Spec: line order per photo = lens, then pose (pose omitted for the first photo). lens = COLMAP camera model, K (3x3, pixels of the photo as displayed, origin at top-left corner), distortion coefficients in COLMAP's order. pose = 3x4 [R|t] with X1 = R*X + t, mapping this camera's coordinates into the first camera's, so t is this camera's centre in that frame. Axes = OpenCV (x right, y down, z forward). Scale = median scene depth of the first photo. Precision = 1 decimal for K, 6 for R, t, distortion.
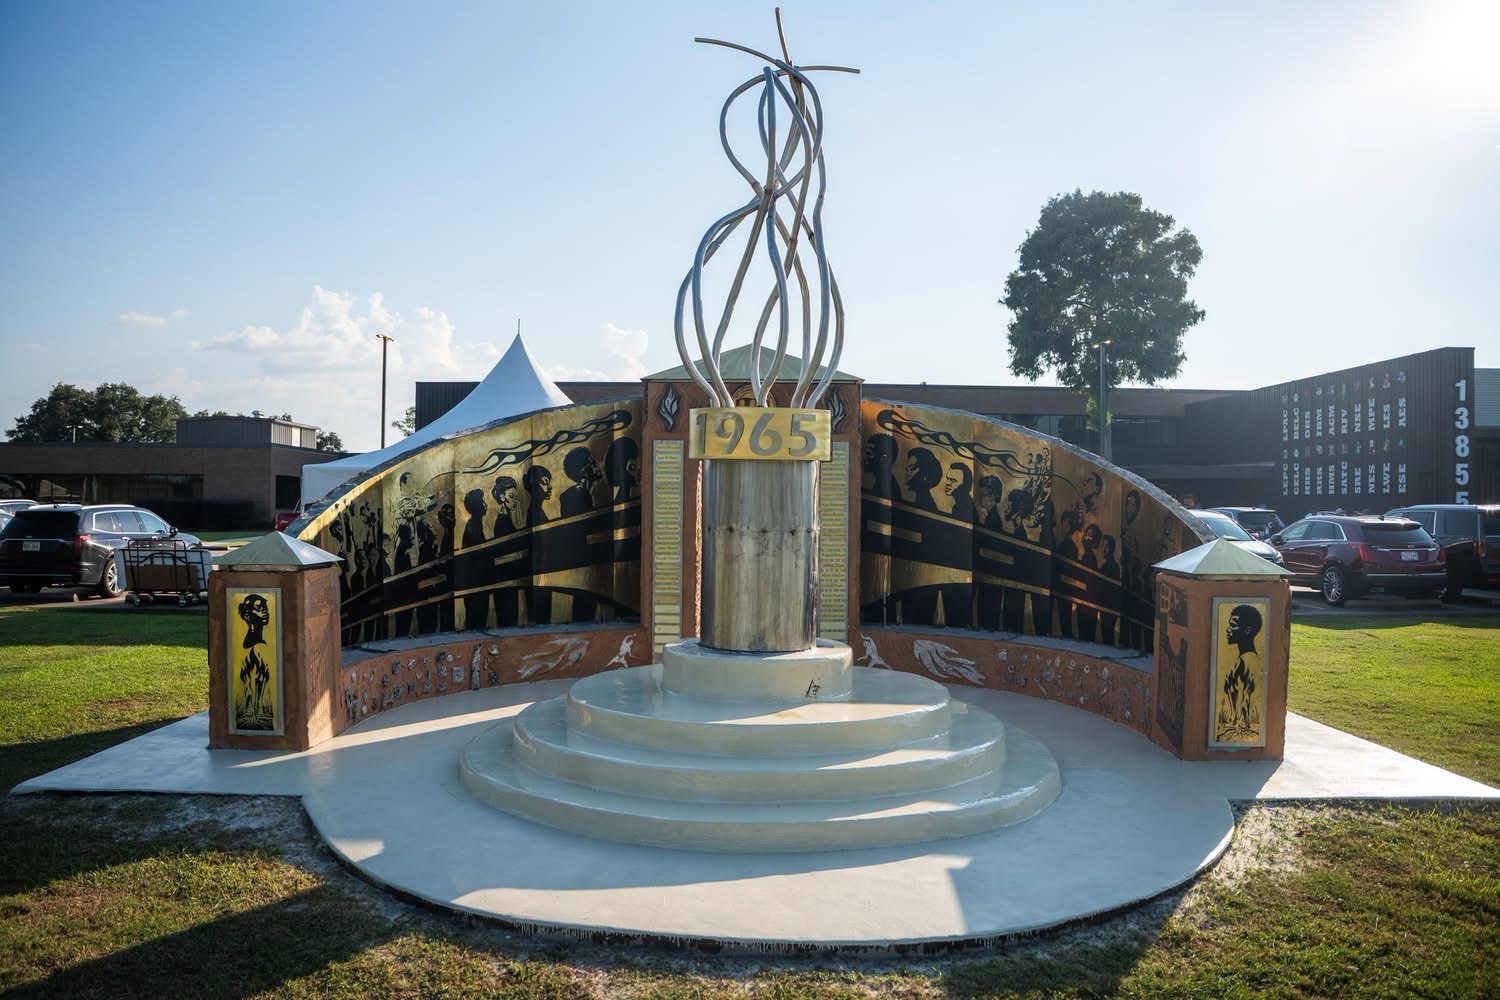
lens RADIAL K [[1025.0, 0, 750.0], [0, 1025.0, 500.0], [0, 0, 1]] dist [-0.174530, 0.124807]
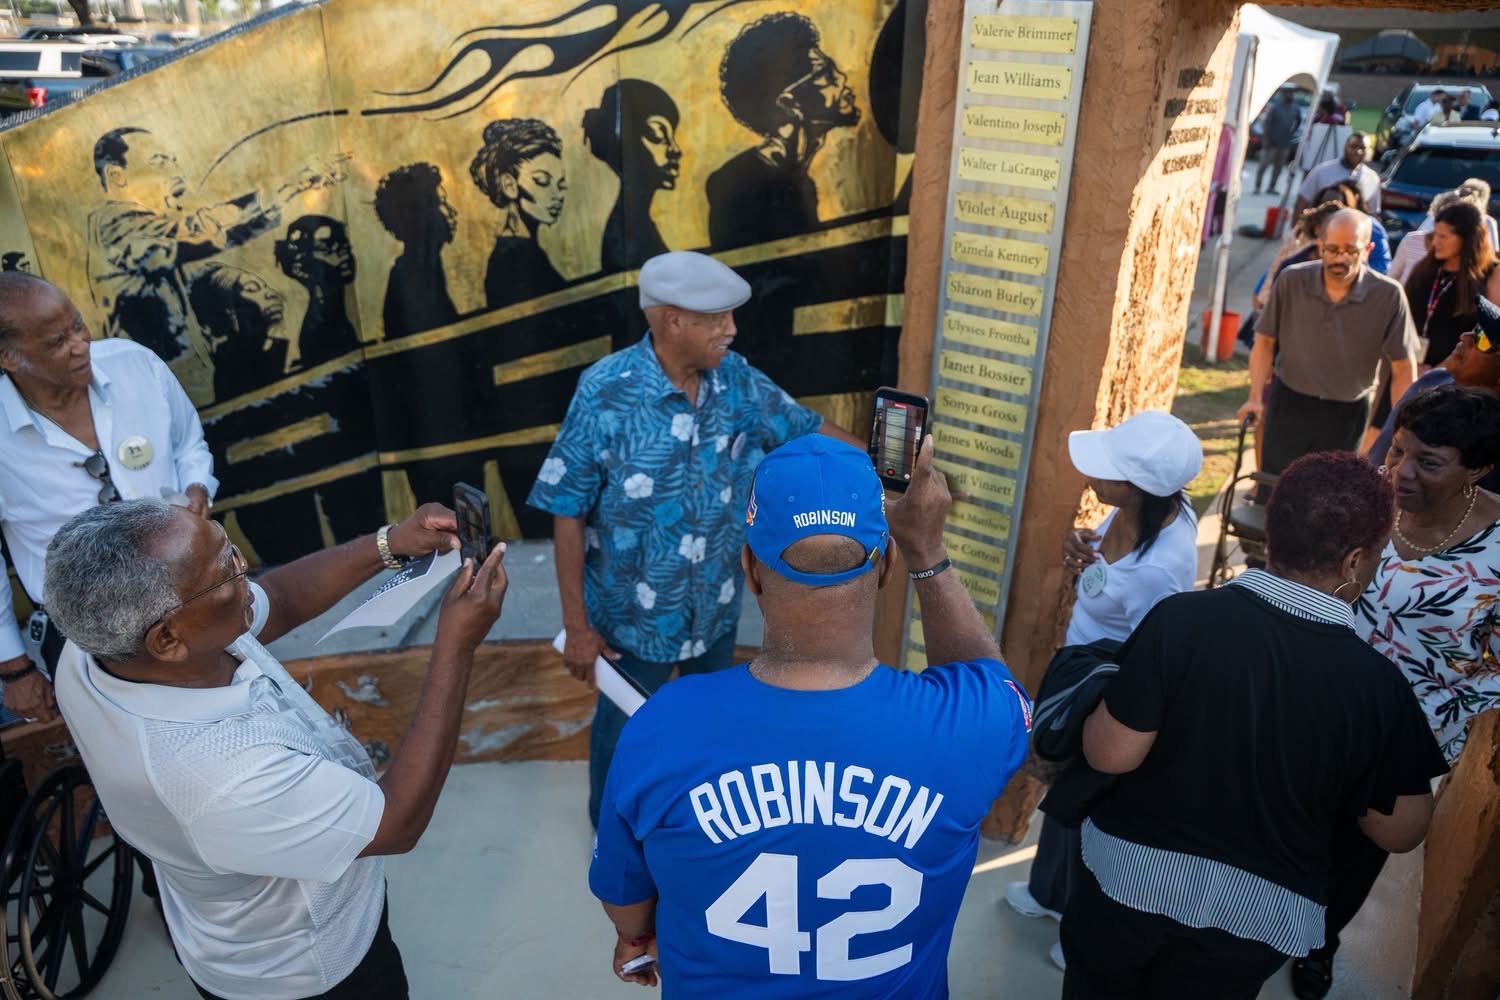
lens RADIAL K [[1025.0, 0, 750.0], [0, 1025.0, 500.0], [0, 0, 1]] dist [-0.174530, 0.124807]
pose [[0.821141, 0.258029, -0.509067, 0.007750], [-0.013562, 0.900534, 0.434575, -0.052315], [0.570565, -0.349943, 0.742964, 0.776009]]
